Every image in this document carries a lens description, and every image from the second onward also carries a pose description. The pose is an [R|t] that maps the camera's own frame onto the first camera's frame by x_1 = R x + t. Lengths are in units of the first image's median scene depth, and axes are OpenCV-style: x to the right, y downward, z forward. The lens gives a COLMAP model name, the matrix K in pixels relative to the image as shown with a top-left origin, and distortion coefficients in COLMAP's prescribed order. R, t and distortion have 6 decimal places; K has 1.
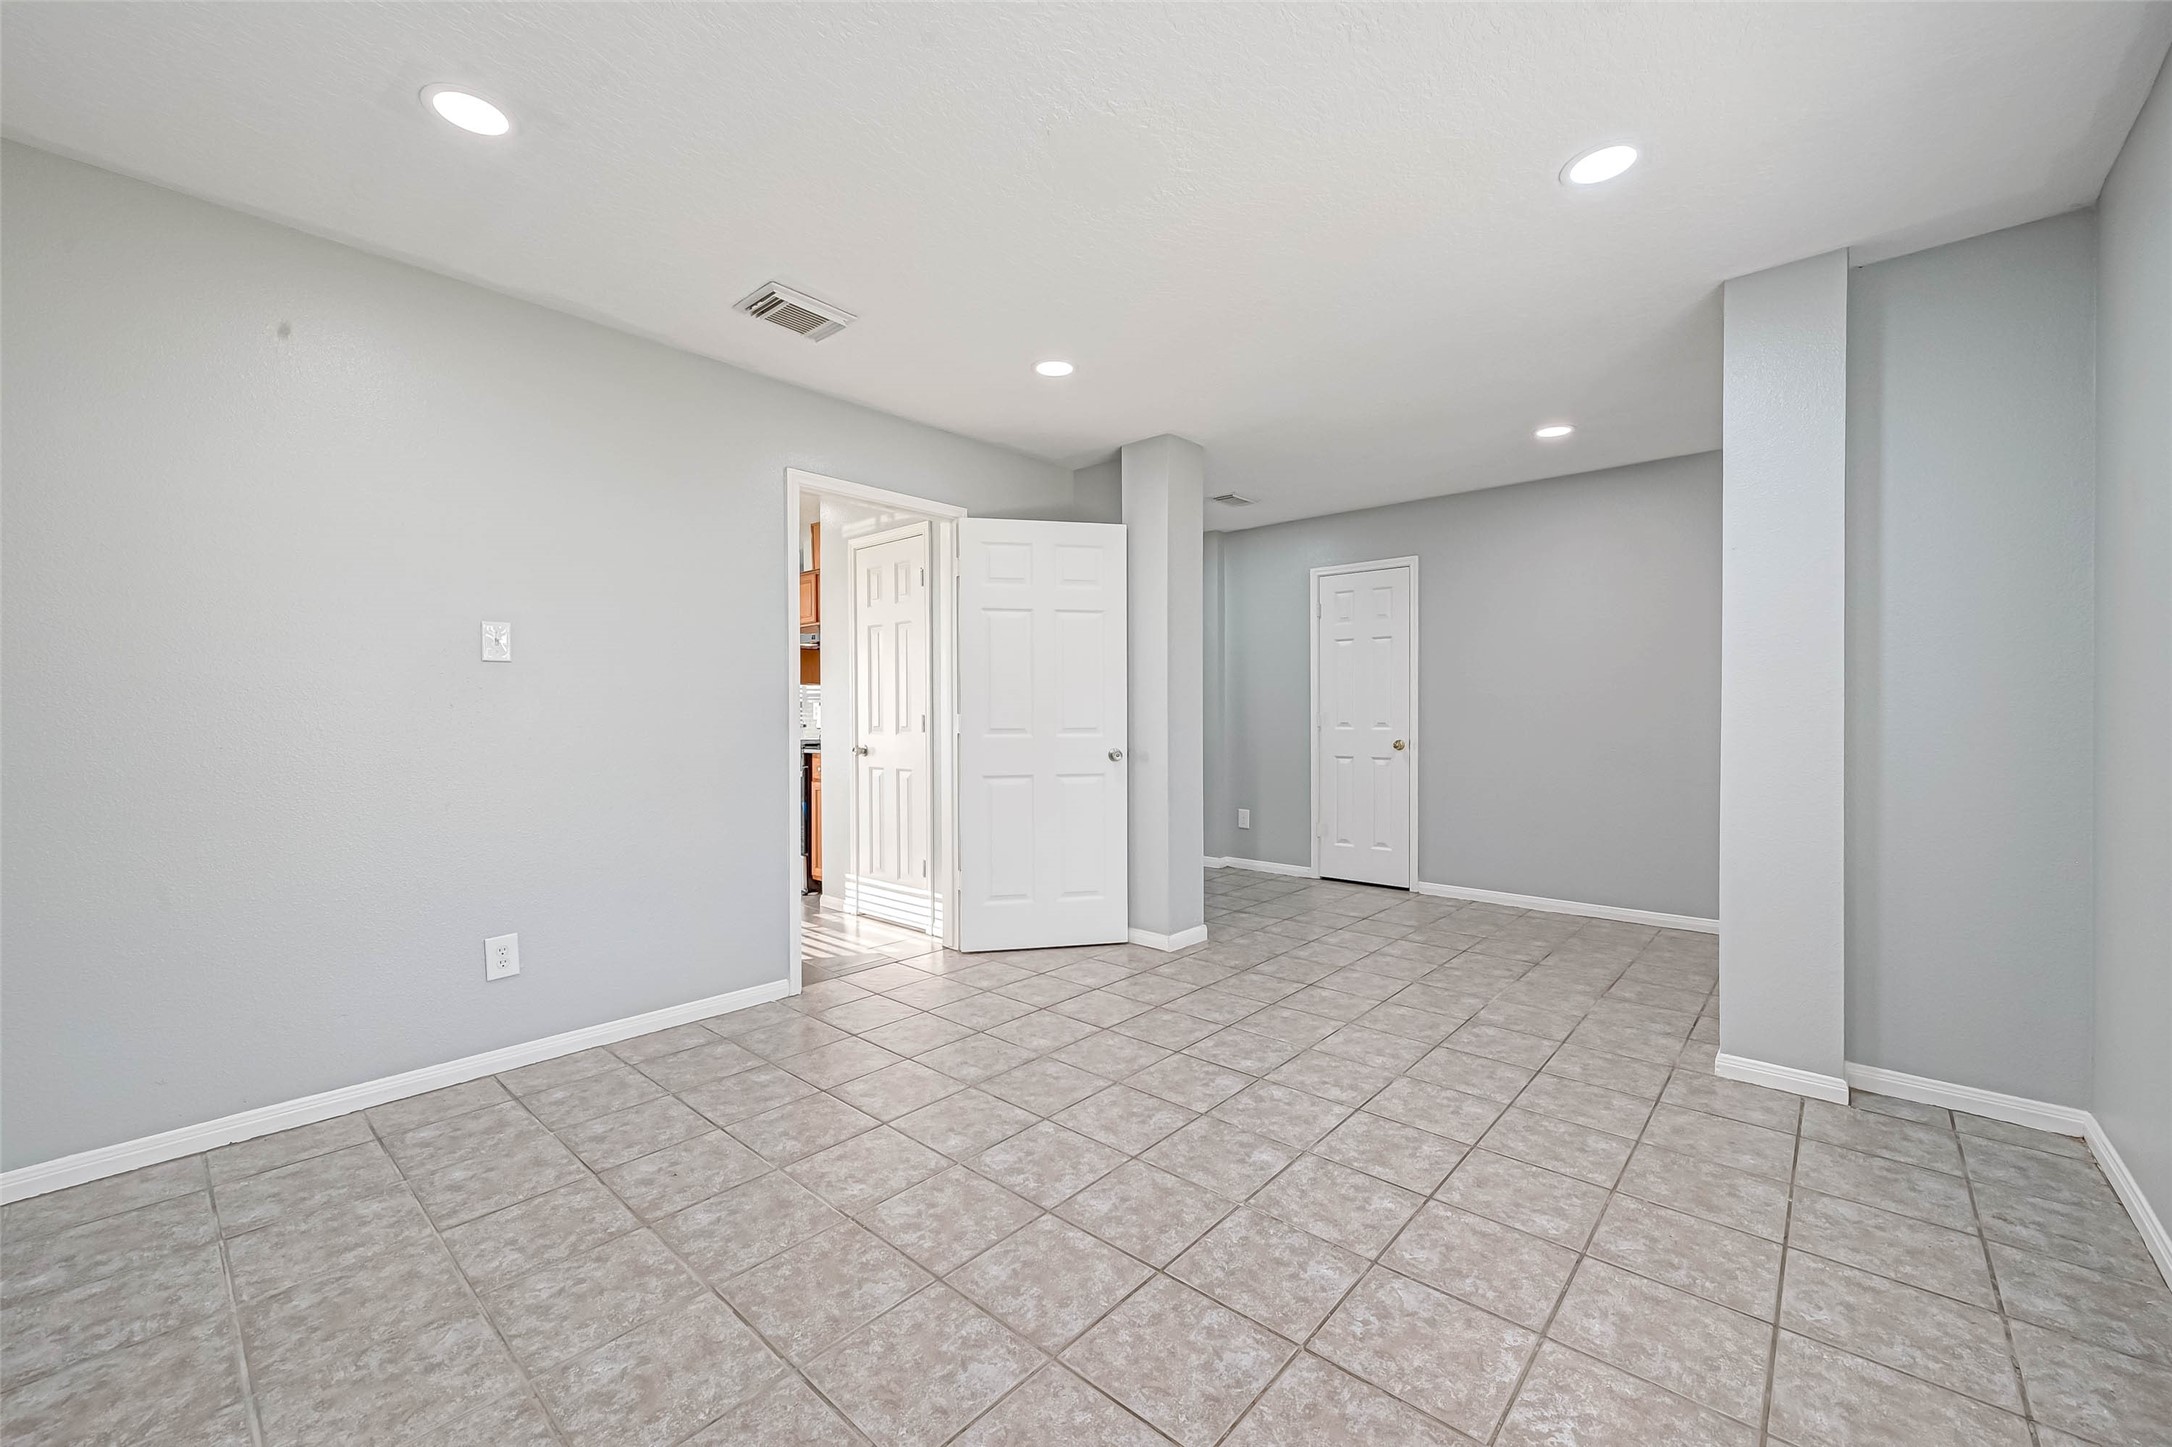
lens RADIAL K [[868.5, 0, 1097.0], [0, 868.5, 720.5], [0, 0, 1]] dist [-0.000157, 0.000802]
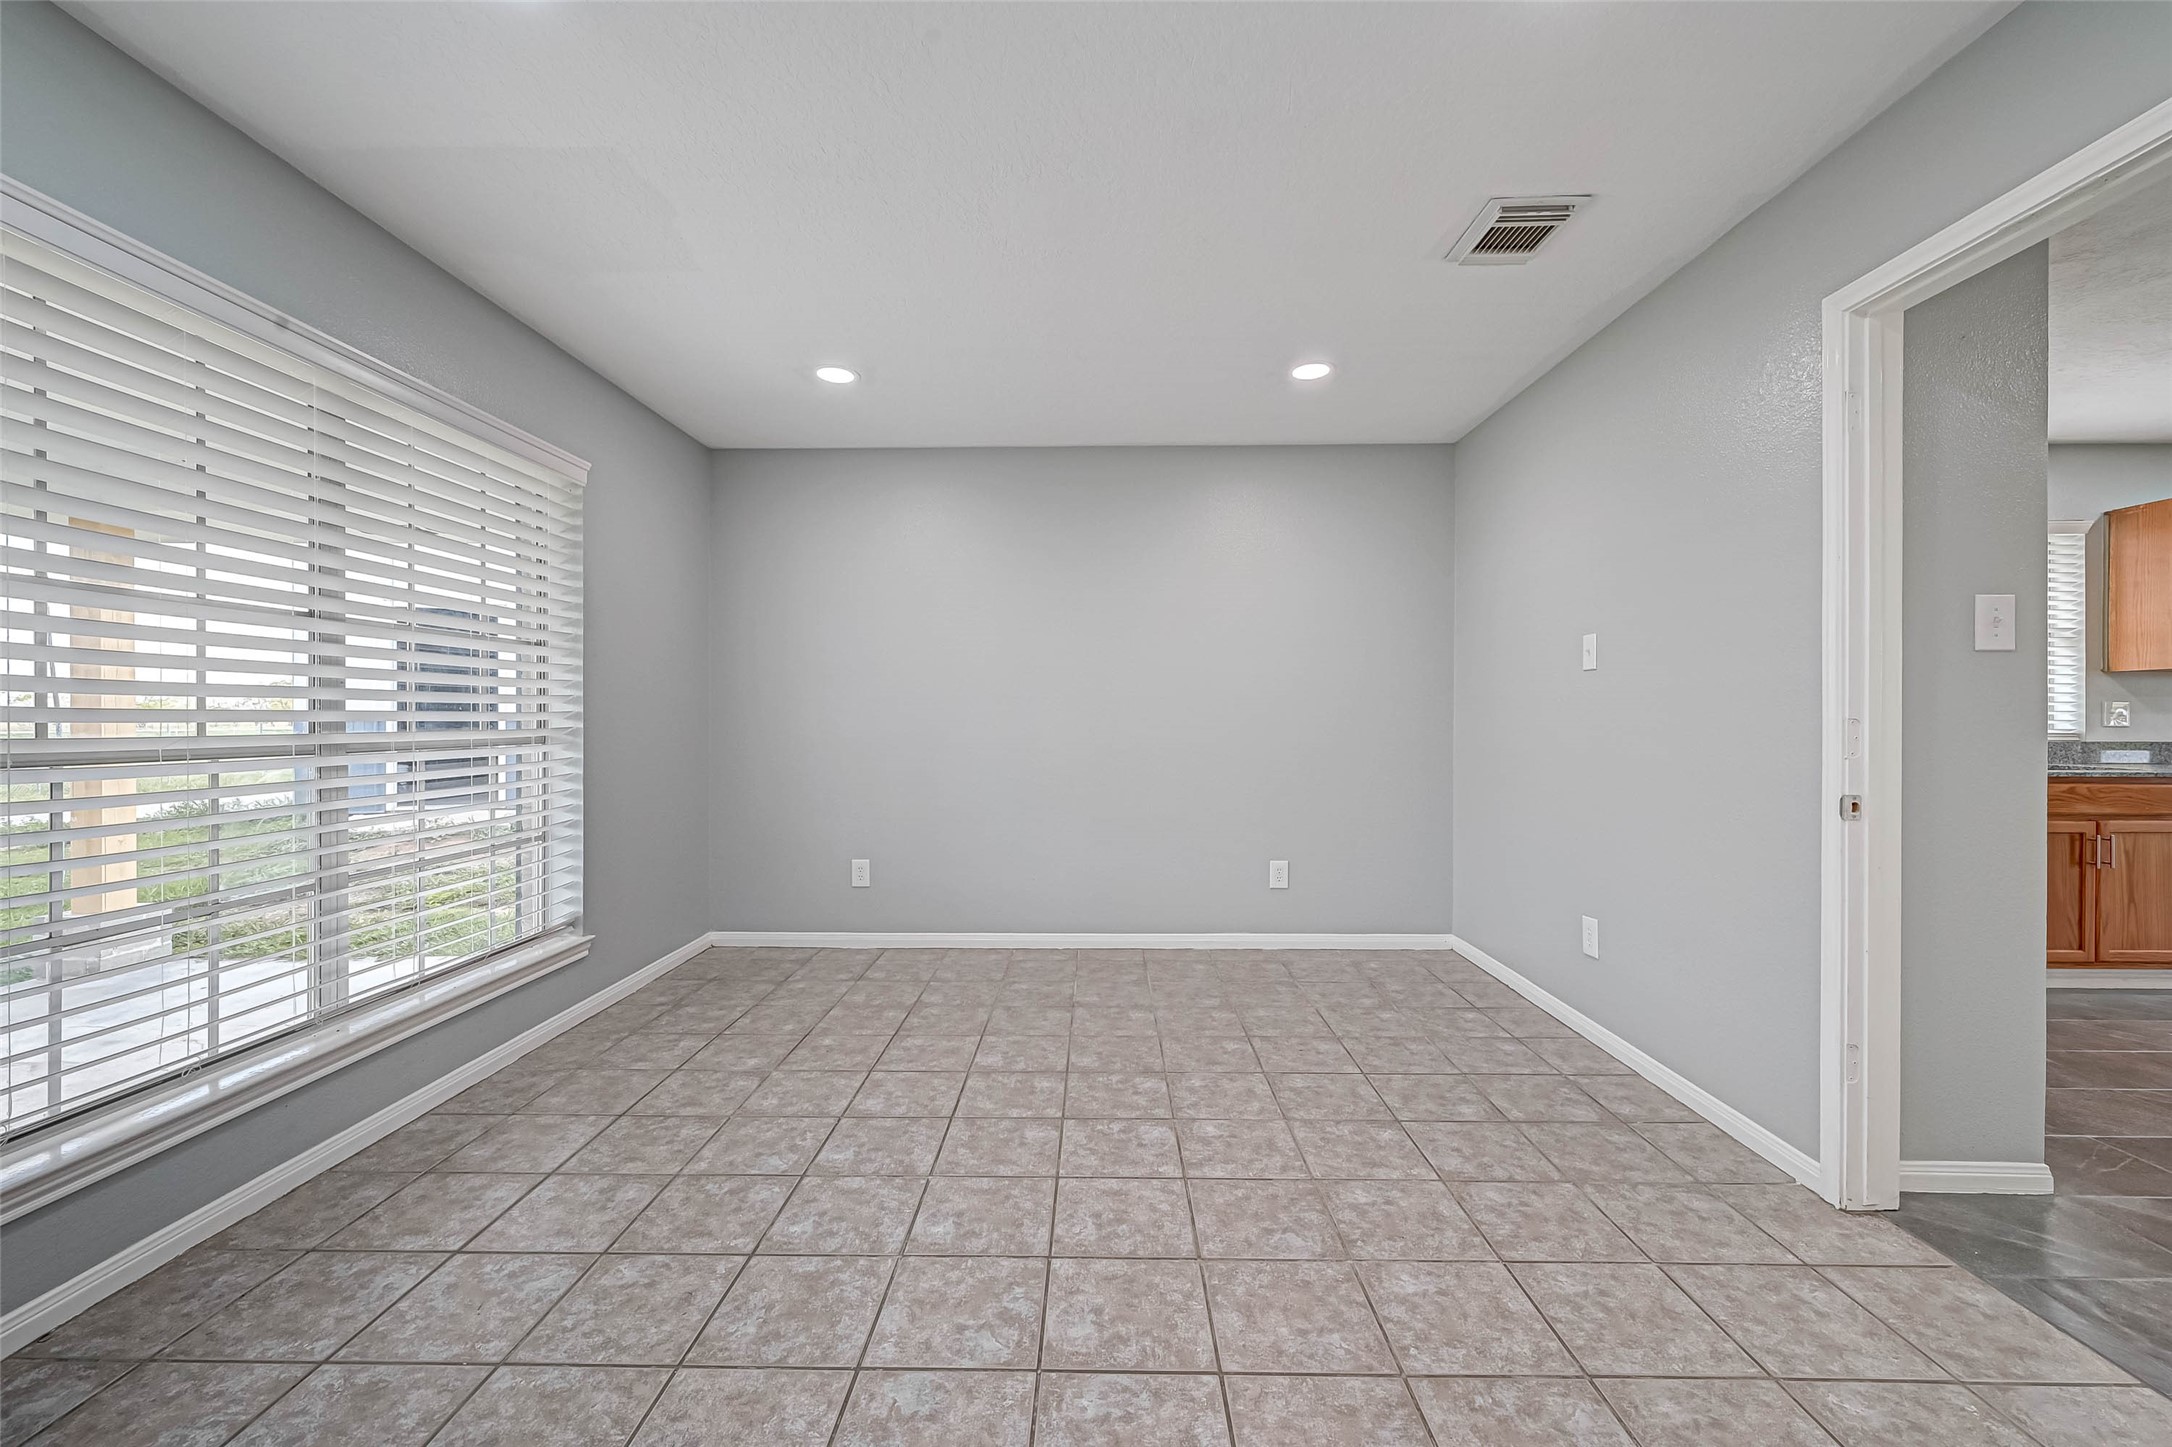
lens RADIAL K [[868.5, 0, 1079.1], [0, 868.5, 718.8], [0, 0, 1]] dist [-0.000157, 0.000802]
pose [[-0.776079, 0.003445, -0.630626, 0.650357], [-0.002133, 0.999965, 0.008087, -0.017167], [0.630632, 0.007621, -0.776045, 1.810505]]
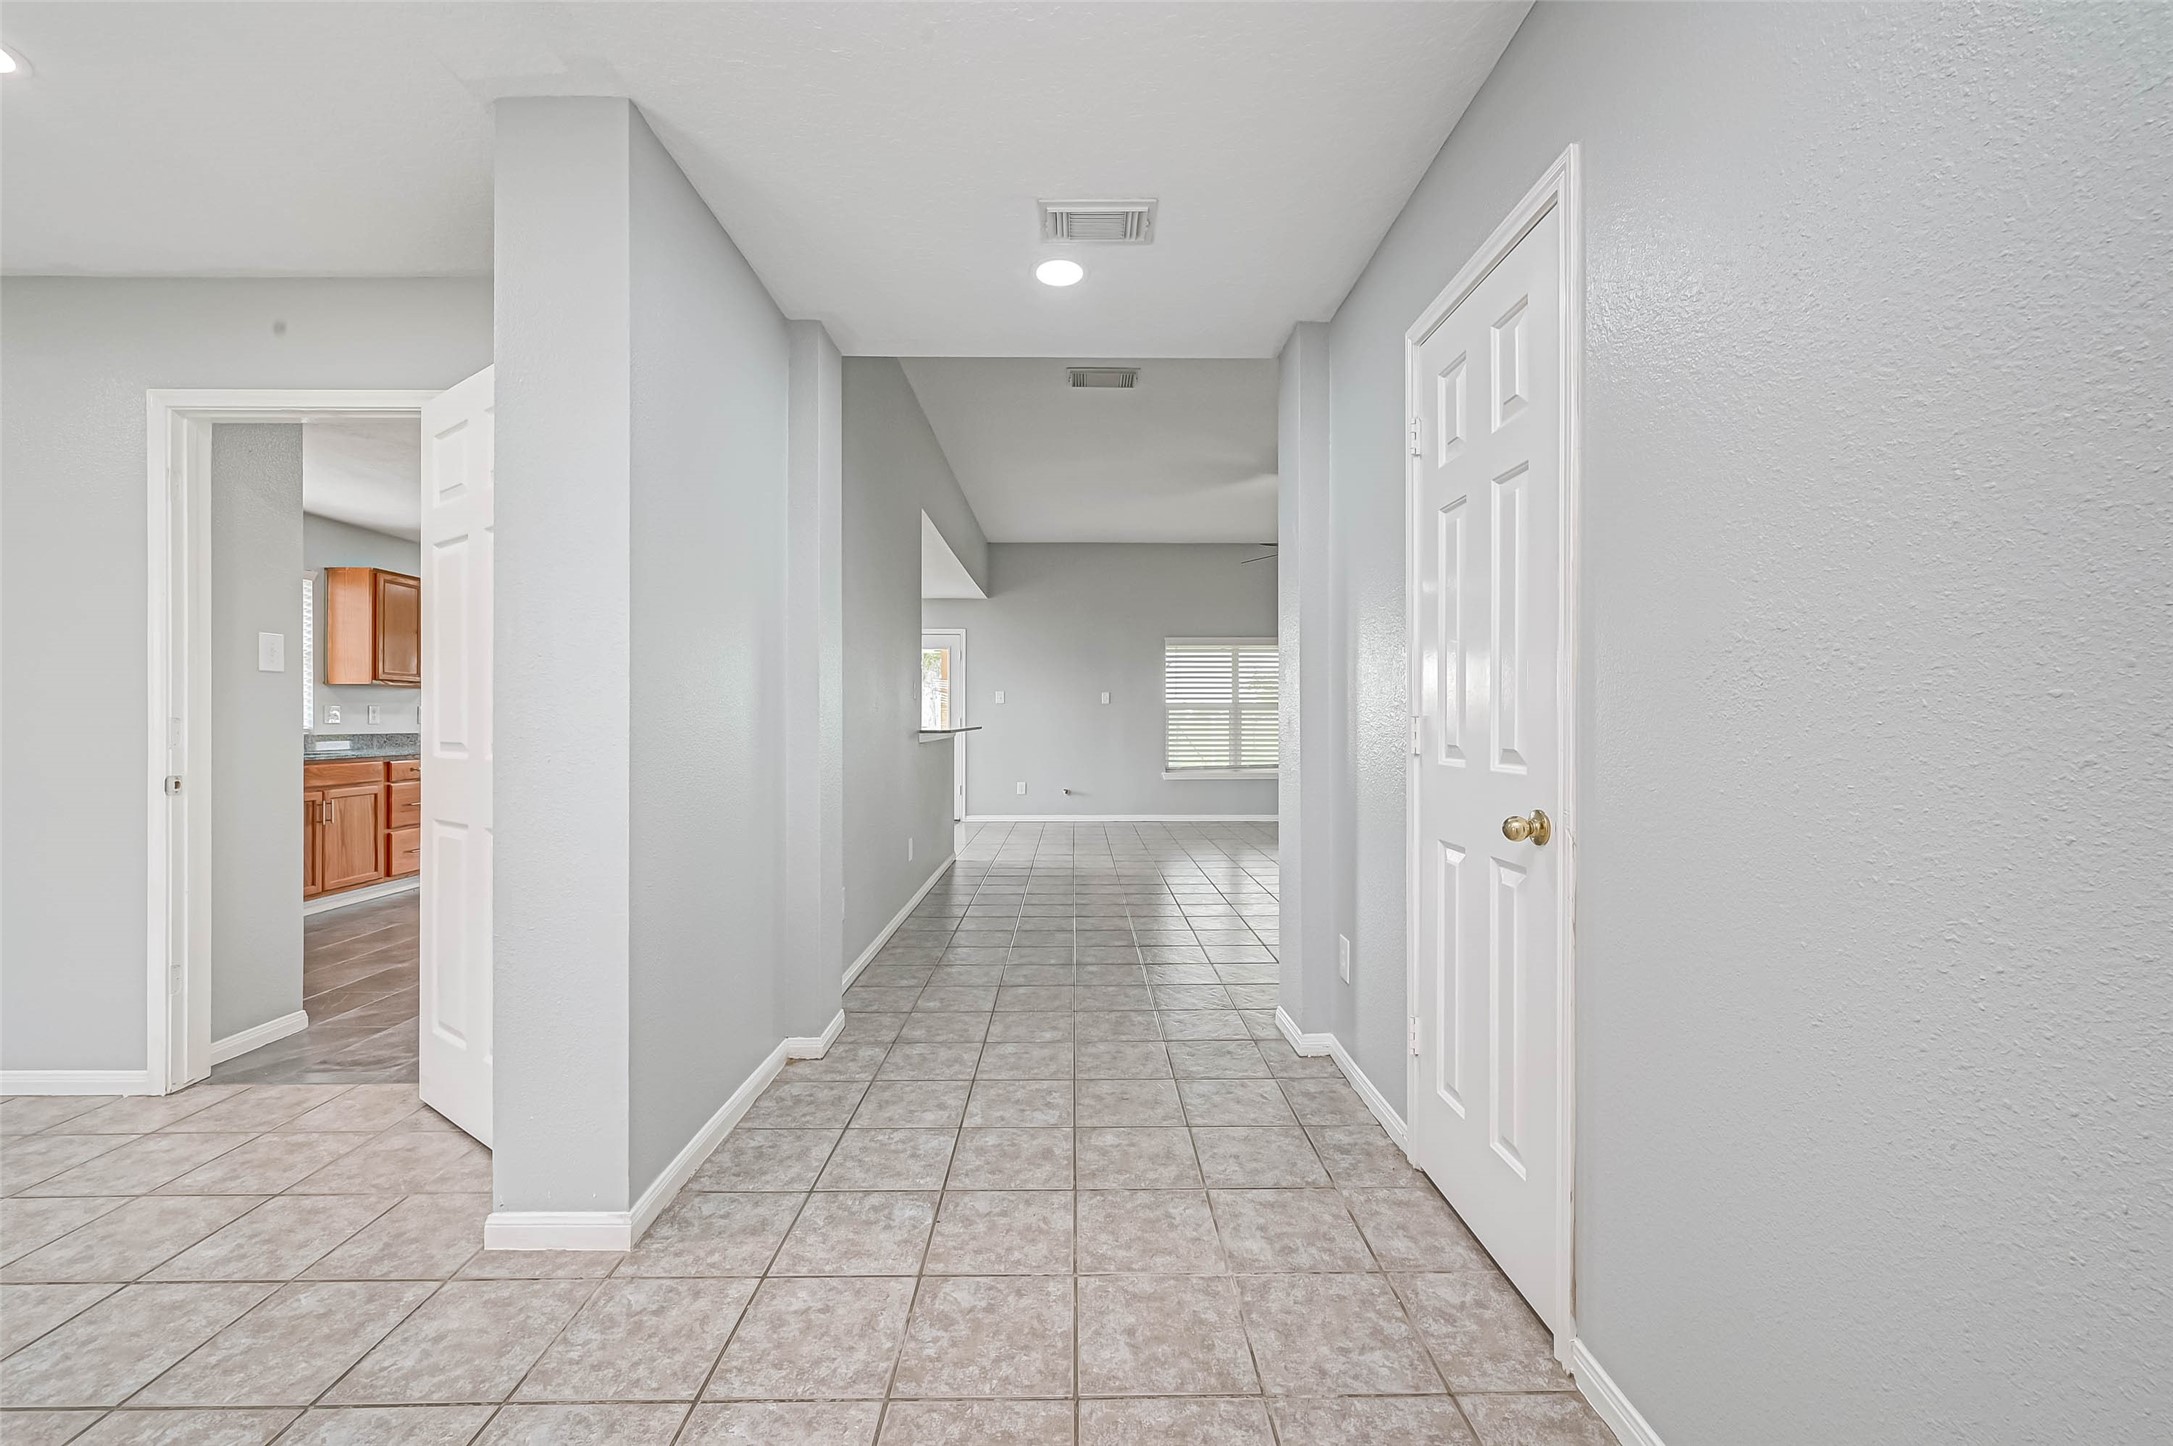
lens RADIAL K [[862.7, 0, 1090.4], [0, 862.7, 715.6], [0, 0, 1]] dist [-0.000367, 0.000481]
pose [[0.653939, 0.001541, -0.756546, 1.184618], [-0.003868, 0.999992, -0.001306, -0.018385], [0.756537, 0.003781, 0.653940, 1.792684]]
